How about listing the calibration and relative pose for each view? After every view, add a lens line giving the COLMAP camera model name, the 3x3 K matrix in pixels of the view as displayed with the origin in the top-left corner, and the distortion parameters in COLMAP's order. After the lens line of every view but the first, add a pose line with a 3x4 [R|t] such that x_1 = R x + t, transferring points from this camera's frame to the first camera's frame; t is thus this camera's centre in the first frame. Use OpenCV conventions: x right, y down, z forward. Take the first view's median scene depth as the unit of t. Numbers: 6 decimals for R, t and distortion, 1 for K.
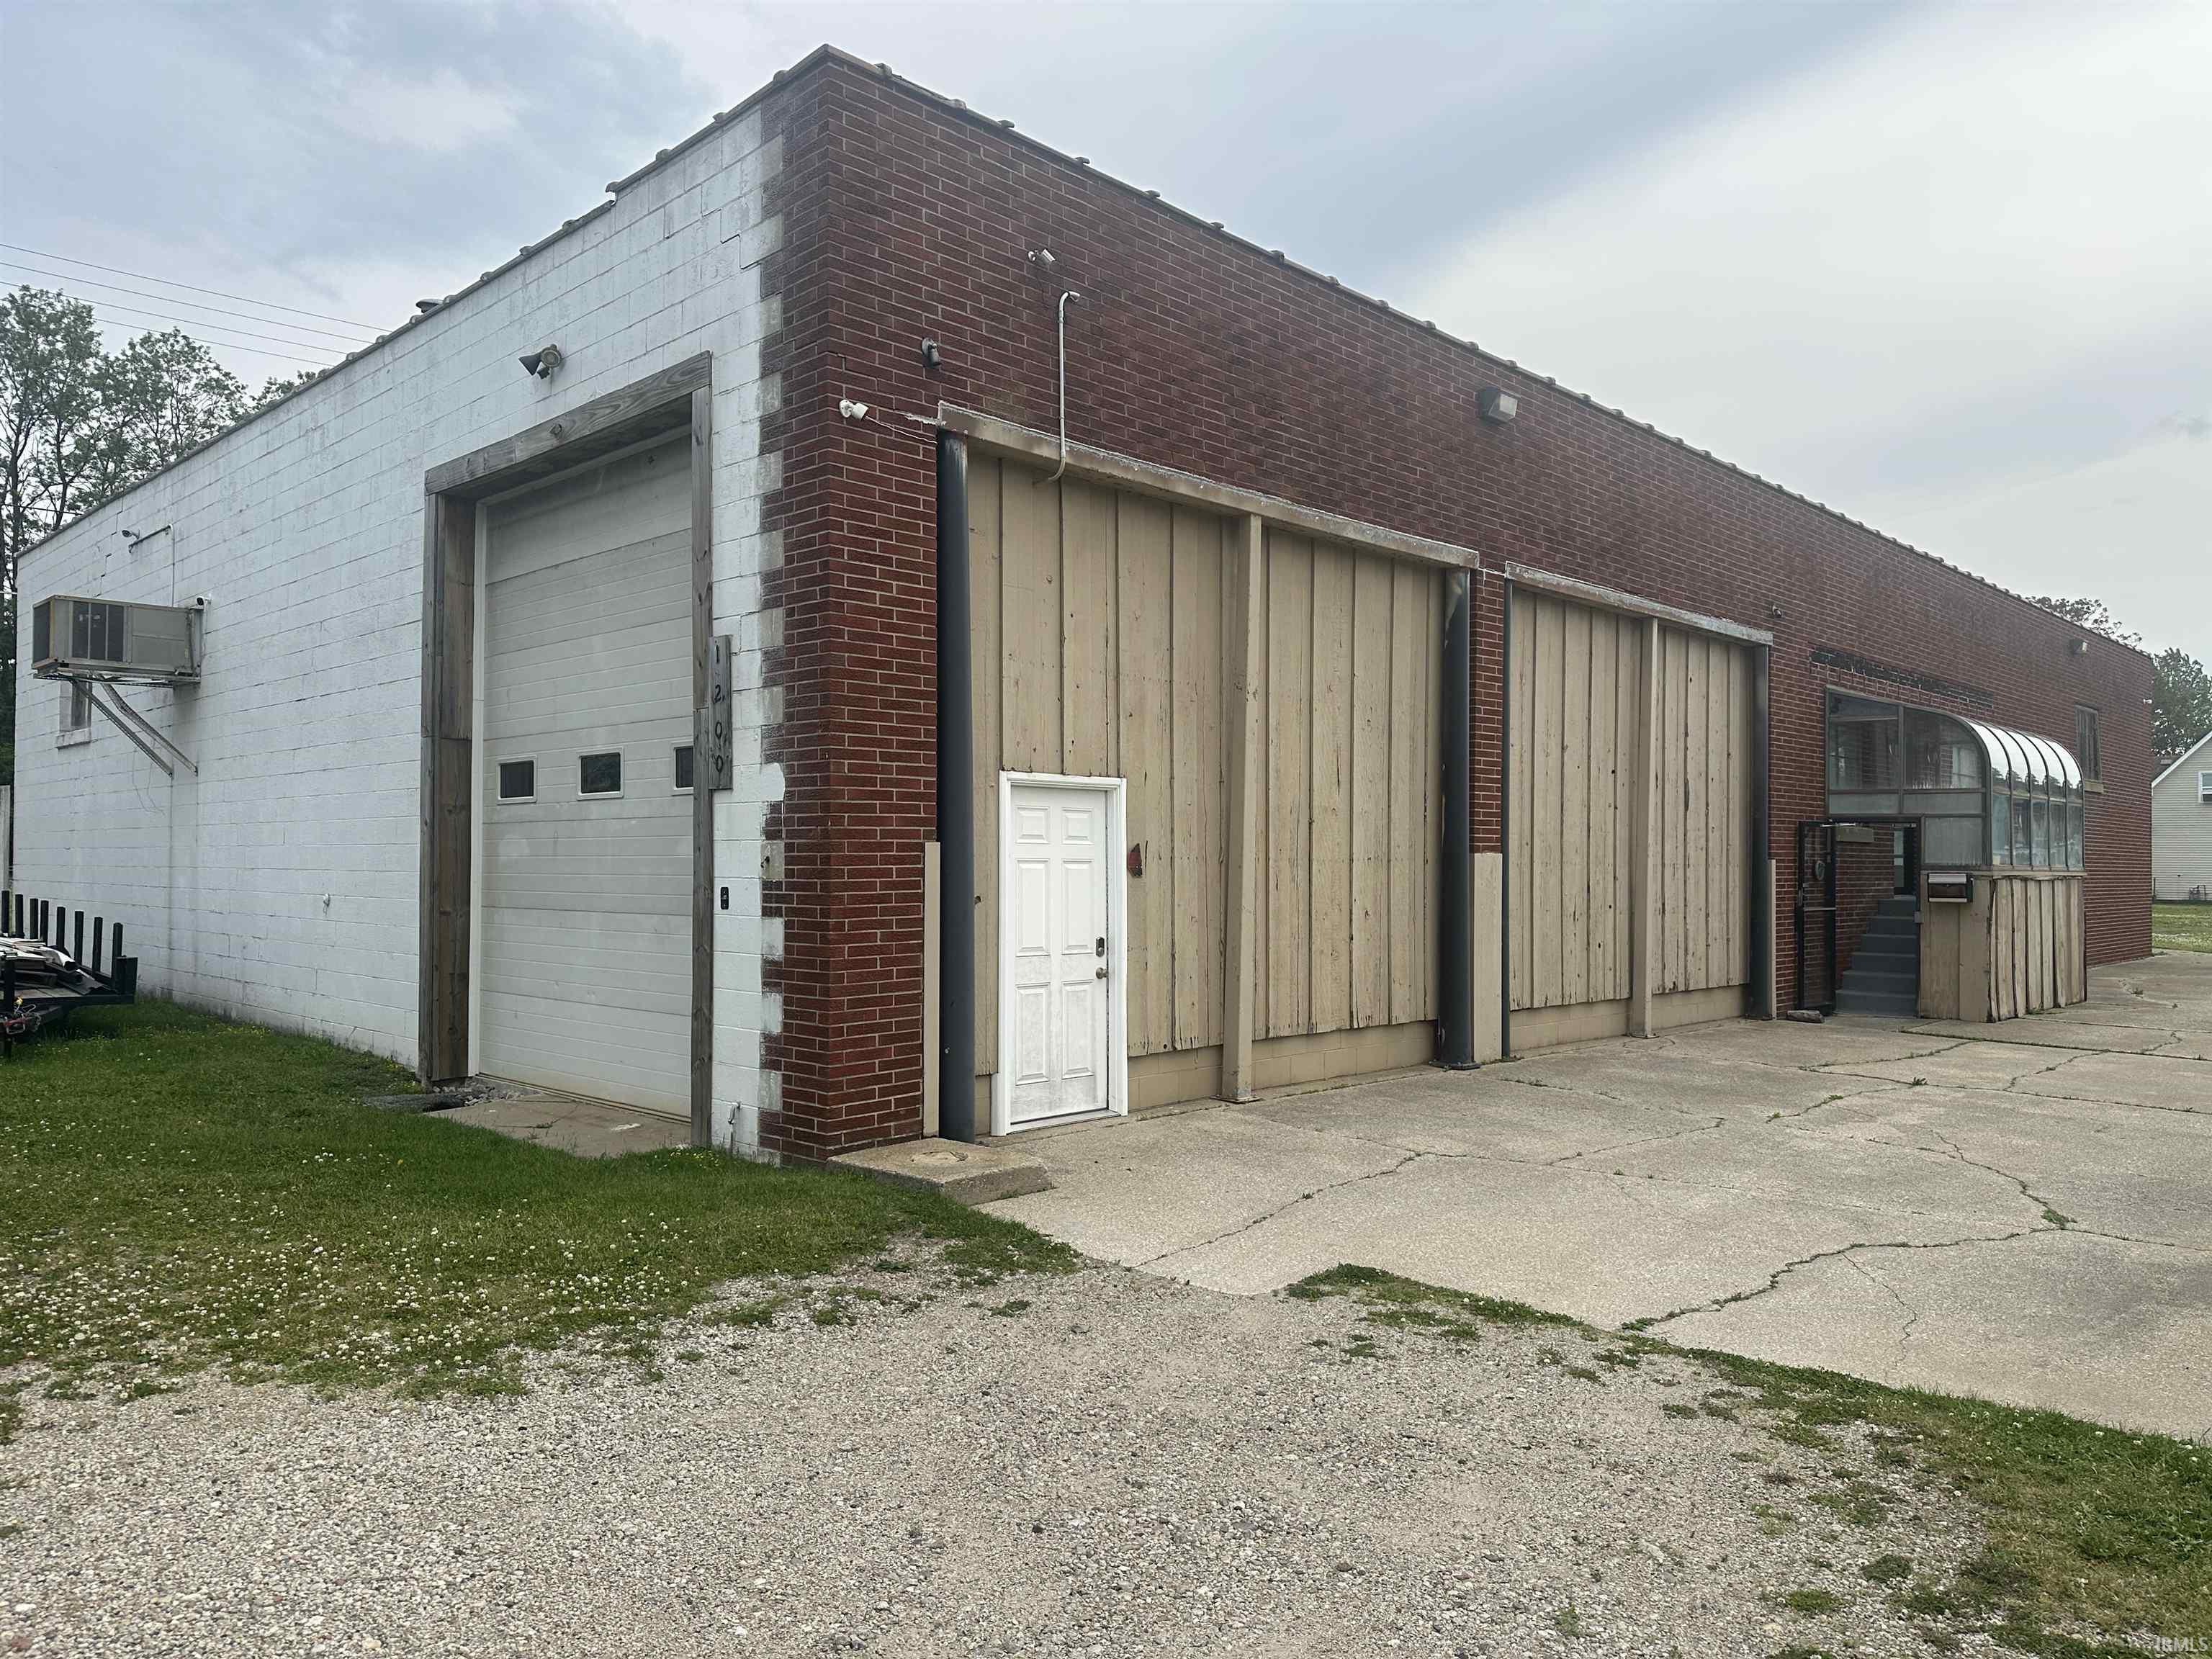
lens RADIAL K [[1552.9, 0, 1038.3], [0, 1552.9, 874.0], [0, 0, 1]] dist [0.046657, -0.051401]
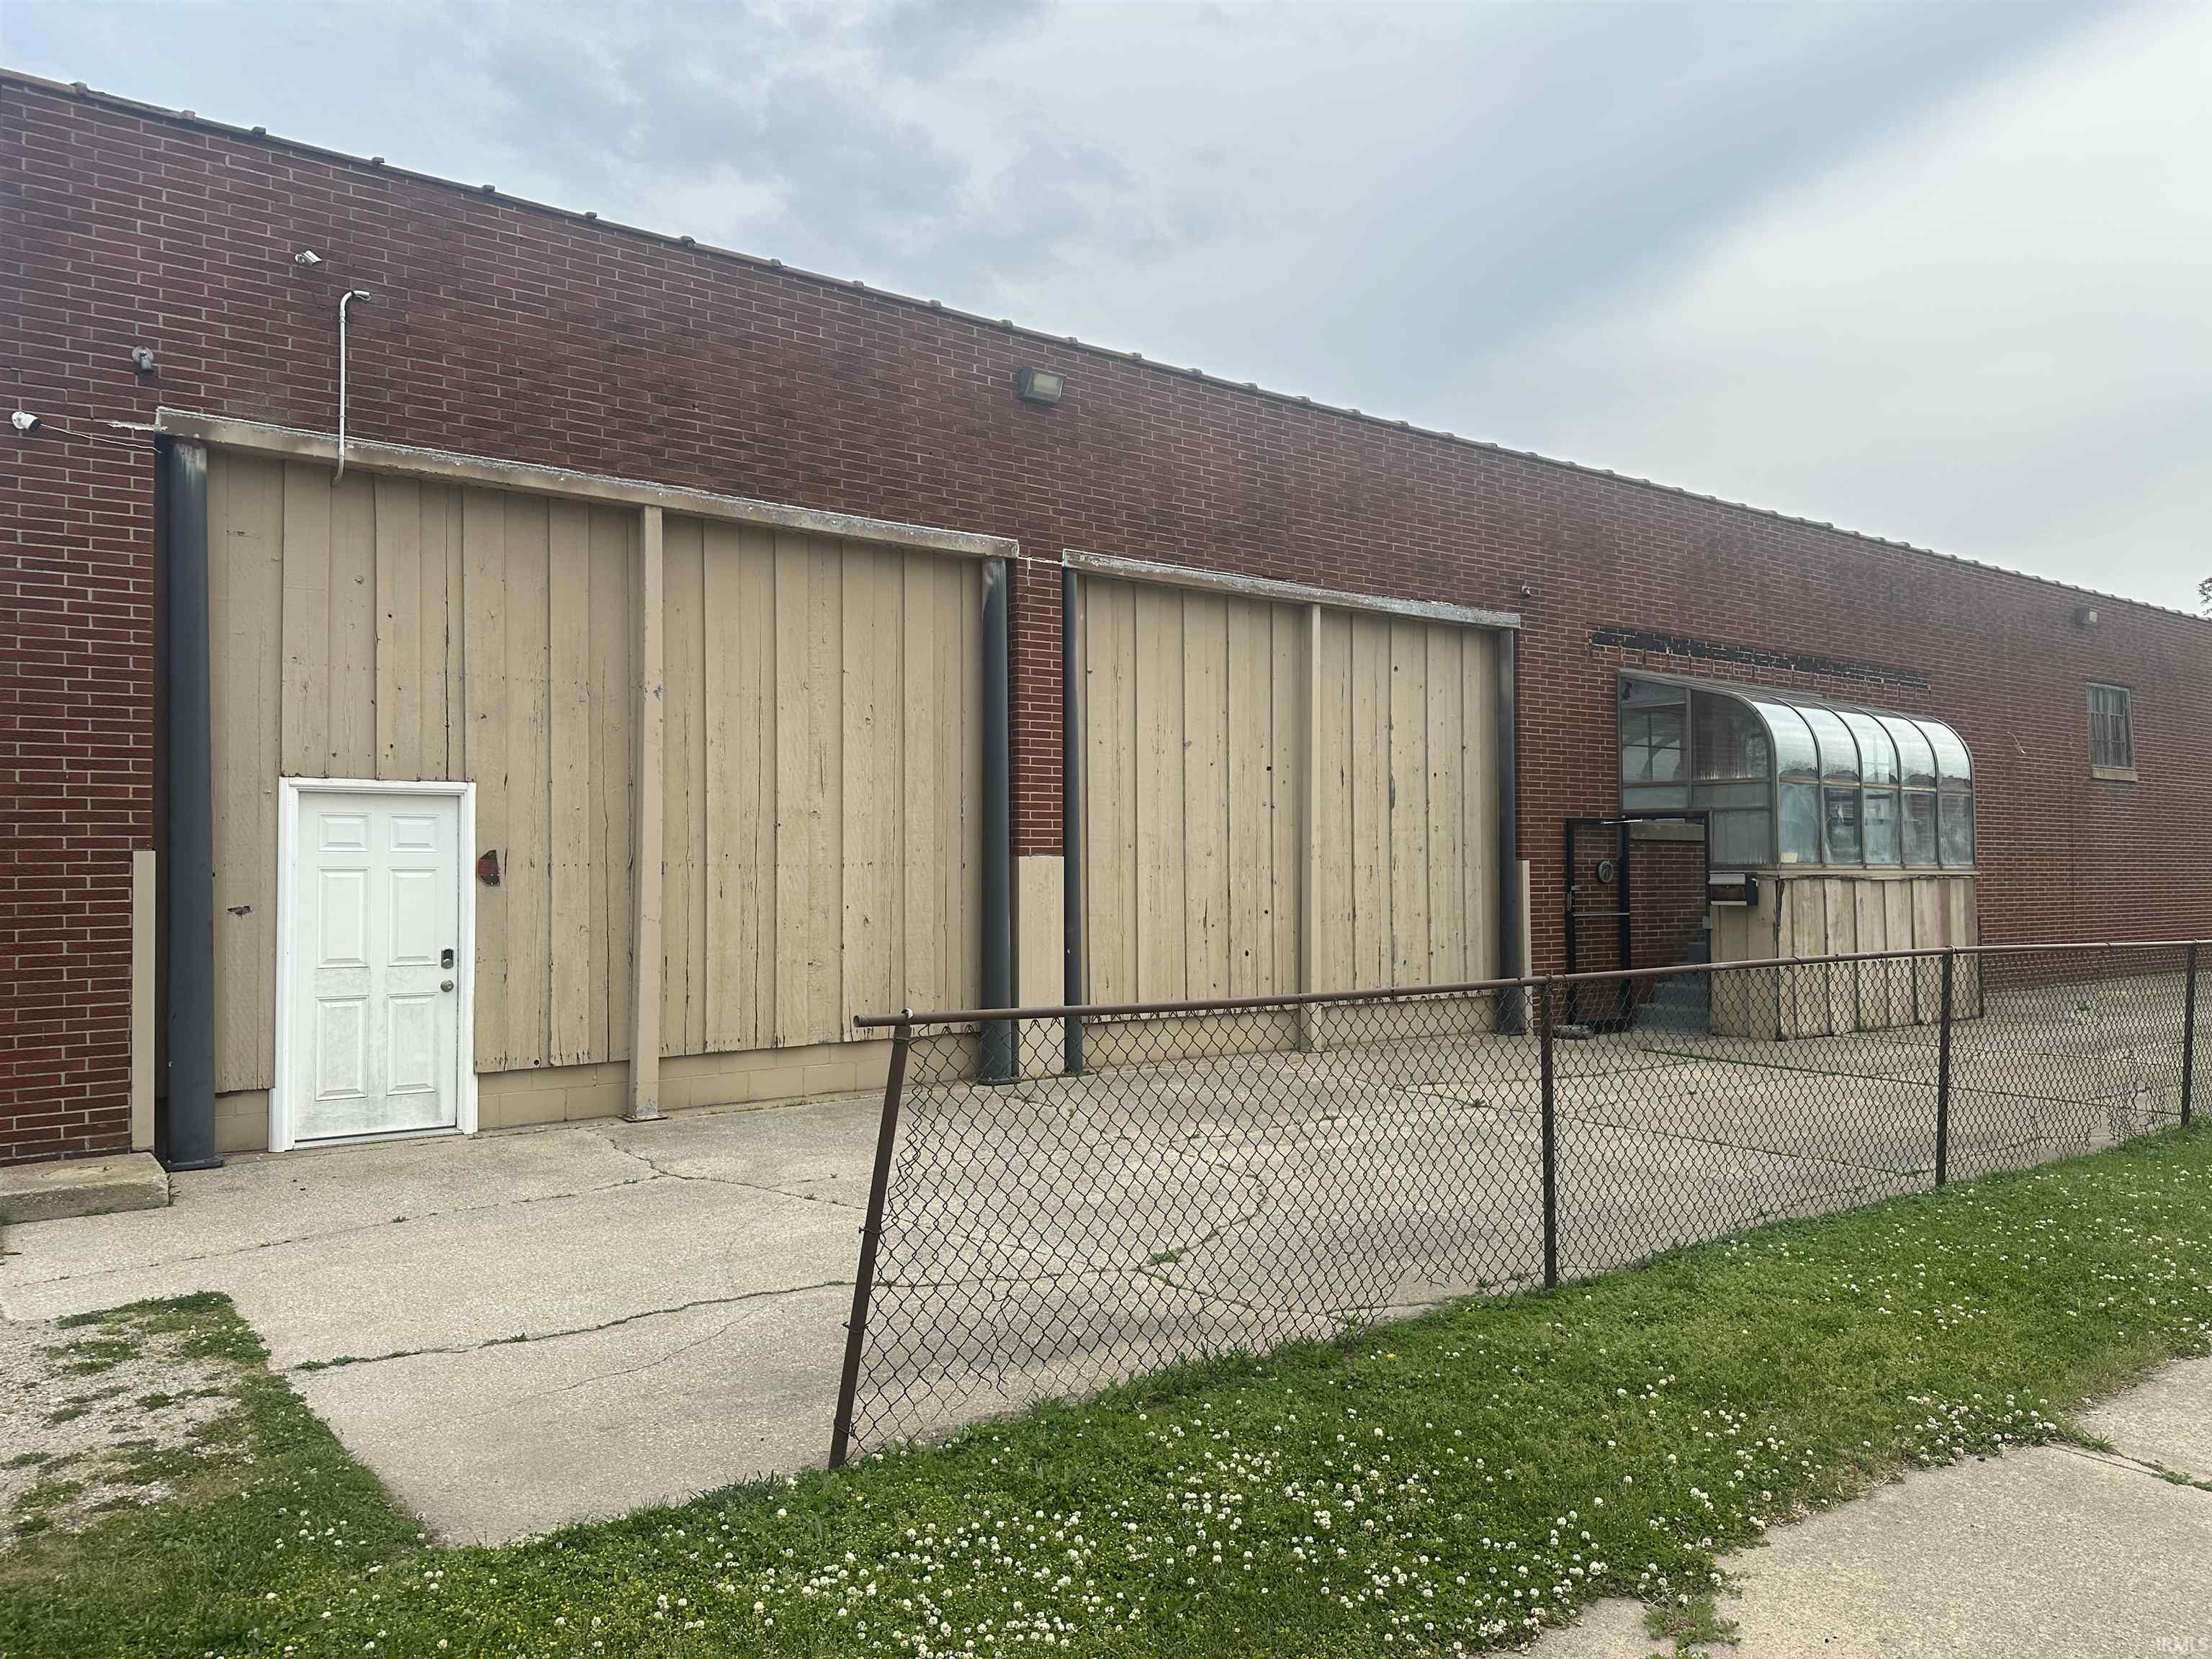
lens RADIAL K [[1552.9, 0, 1303.2], [0, 1552.9, 847.4], [0, 0, 1]] dist [0.046657, -0.051401]
pose [[0.988485, -0.015553, -0.150516, 0.685170], [0.011095, 0.999476, -0.030414, 0.013403], [0.150910, 0.028394, 0.988140, 0.111984]]
